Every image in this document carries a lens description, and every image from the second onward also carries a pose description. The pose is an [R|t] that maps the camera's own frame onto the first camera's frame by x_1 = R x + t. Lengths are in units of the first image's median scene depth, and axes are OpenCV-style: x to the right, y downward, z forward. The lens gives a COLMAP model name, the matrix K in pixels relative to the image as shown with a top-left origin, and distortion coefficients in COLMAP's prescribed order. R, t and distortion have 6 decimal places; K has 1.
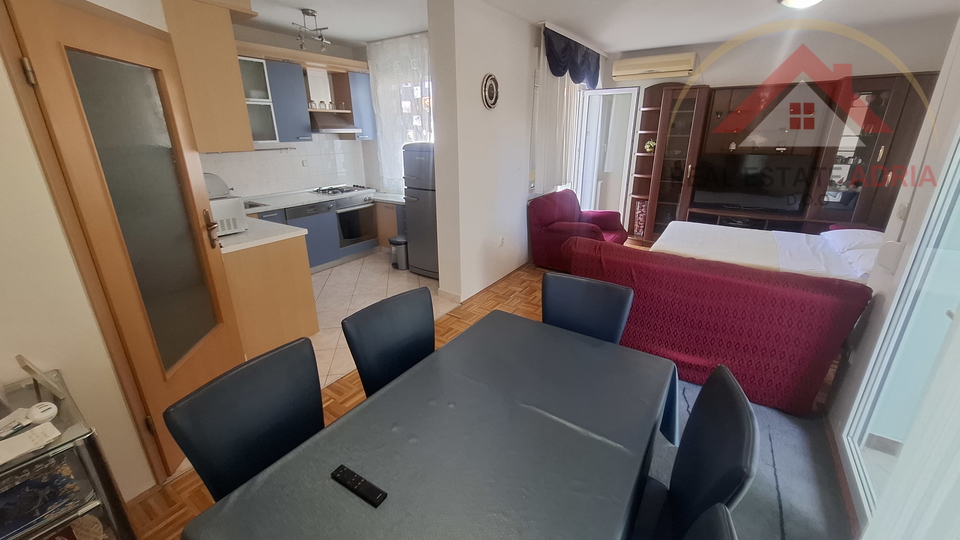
lens RADIAL K [[378.8, 0, 480.6], [0, 378.8, 263.6], [0, 0, 1]] dist [-0.009147, 0.000443]
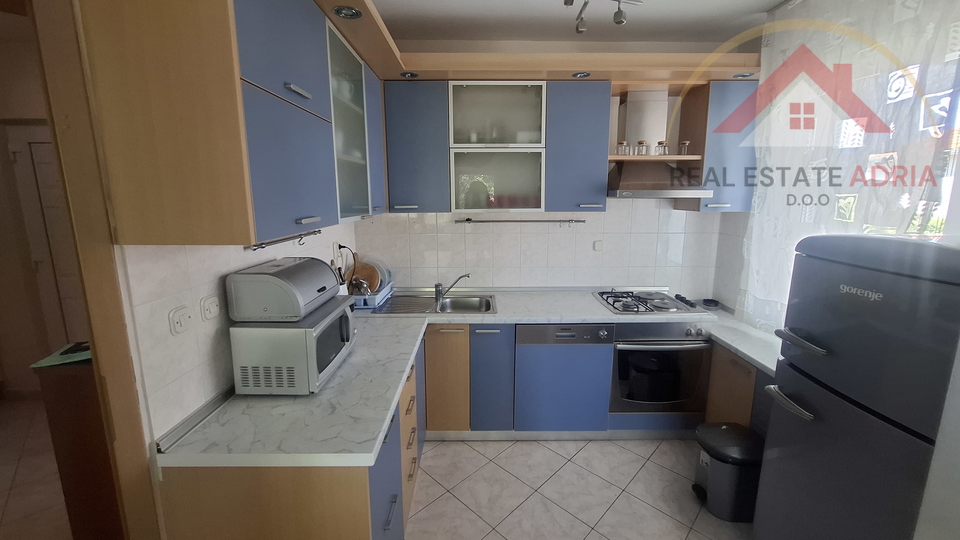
lens RADIAL K [[378.8, 0, 480.9], [0, 378.8, 256.7], [0, 0, 1]] dist [-0.009147, 0.000443]
pose [[0.567171, 0.140238, -0.811573, -0.089524], [-0.273077, 0.961676, -0.024665, -0.199092], [0.777011, 0.235611, 0.583731, 0.556183]]
